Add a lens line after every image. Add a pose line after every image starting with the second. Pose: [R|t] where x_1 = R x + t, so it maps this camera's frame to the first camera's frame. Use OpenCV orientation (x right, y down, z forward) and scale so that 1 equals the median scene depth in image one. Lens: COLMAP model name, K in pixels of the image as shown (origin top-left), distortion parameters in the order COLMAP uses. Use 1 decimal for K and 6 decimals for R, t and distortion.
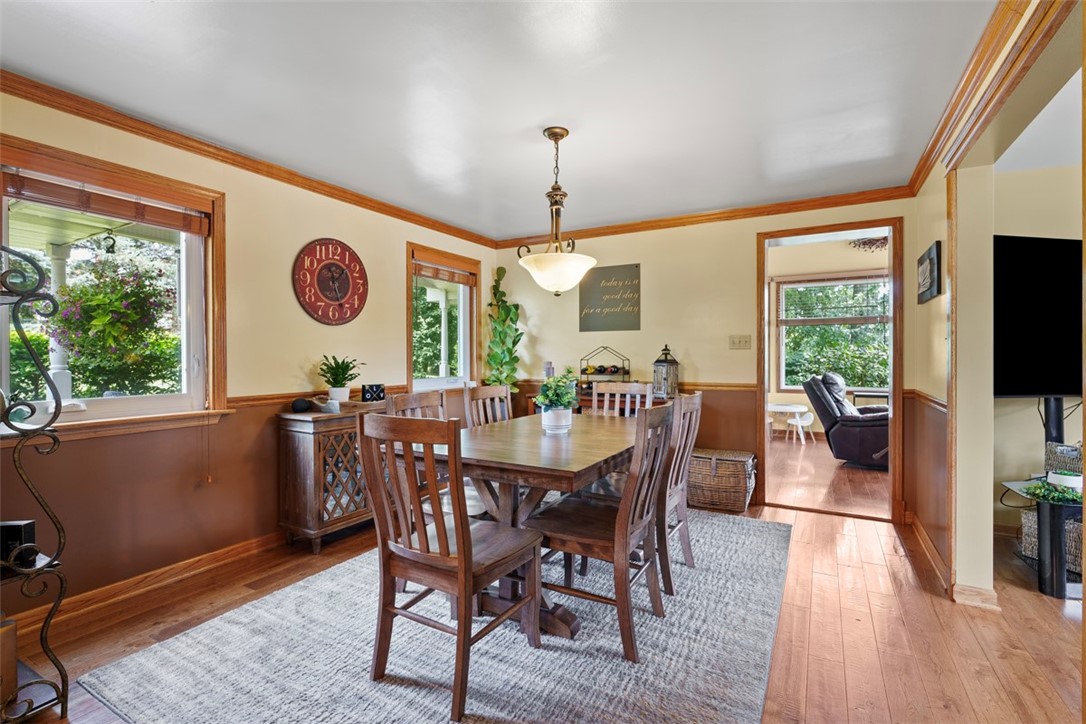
lens RADIAL K [[498.5, 0, 548.0], [0, 498.5, 357.2], [0, 0, 1]] dist [-0.005768, 0.001079]
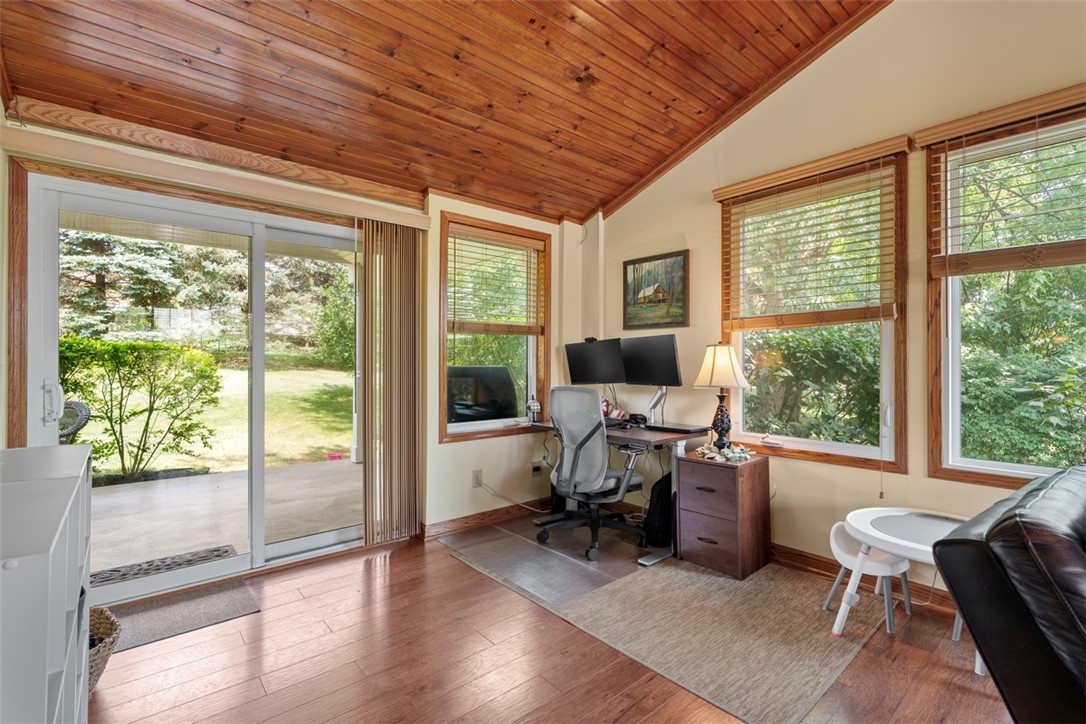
lens RADIAL K [[498.5, 0, 543.8], [0, 498.5, 364.2], [0, 0, 1]] dist [-0.005768, 0.001079]
pose [[0.938004, -0.001475, -0.346622, 0.330906], [-0.000604, 0.999982, -0.005889, -0.002746], [0.346625, 0.005733, 0.937986, 0.593748]]
